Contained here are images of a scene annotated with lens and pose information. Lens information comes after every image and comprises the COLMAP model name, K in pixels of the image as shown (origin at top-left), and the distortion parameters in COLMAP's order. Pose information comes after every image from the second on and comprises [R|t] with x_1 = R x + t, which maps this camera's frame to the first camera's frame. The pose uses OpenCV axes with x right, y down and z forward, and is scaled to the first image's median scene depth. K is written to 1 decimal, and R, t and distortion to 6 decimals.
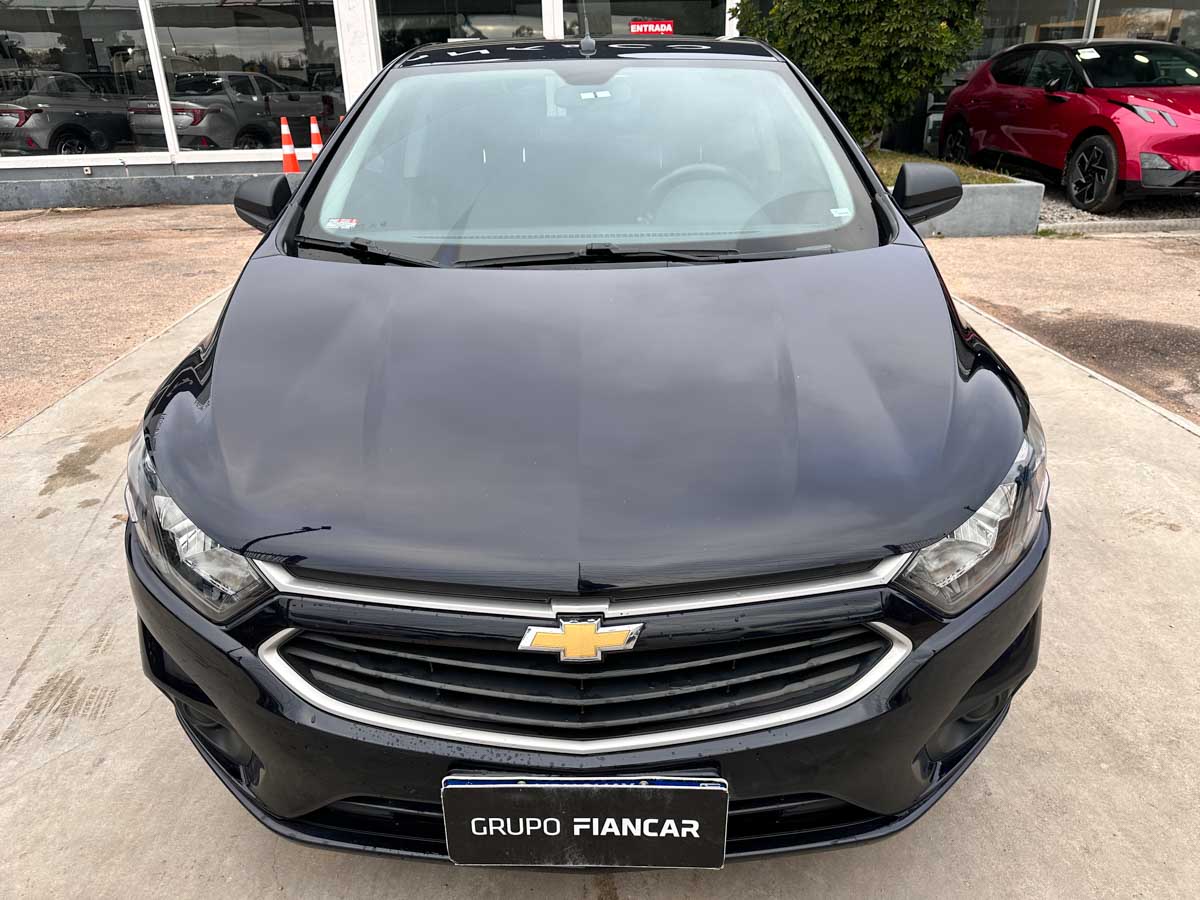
lens RADIAL K [[856.4, 0, 600.6], [0, 856.4, 432.8], [0, 0, 1]] dist [0.004146, -0.004152]
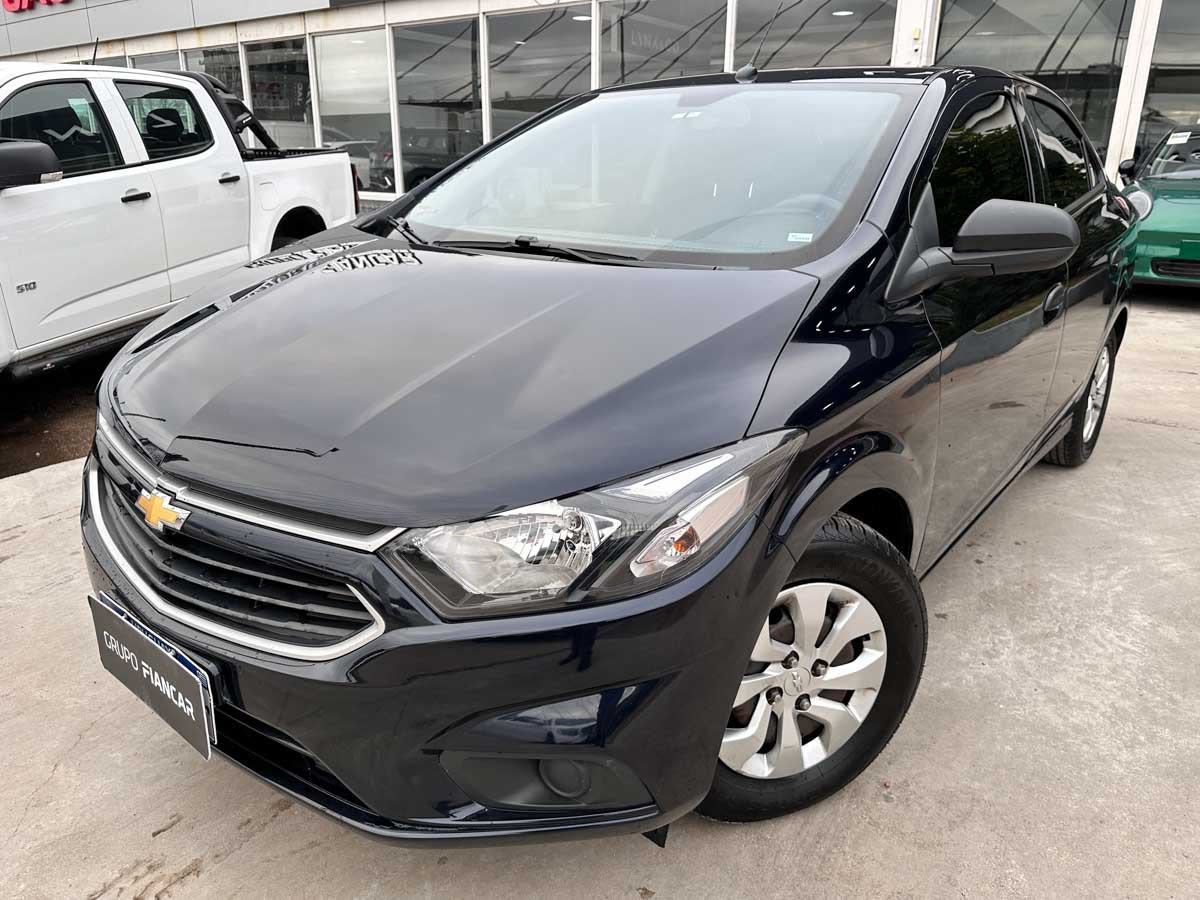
lens RADIAL K [[856.4, 0, 600.6], [0, 856.4, 432.8], [0, 0, 1]] dist [0.004146, -0.004152]
pose [[0.783152, 0.219637, -0.581750, 1.071264], [-0.261682, 0.965078, 0.012084, -0.035985], [0.564089, 0.142770, 0.813278, 0.339836]]
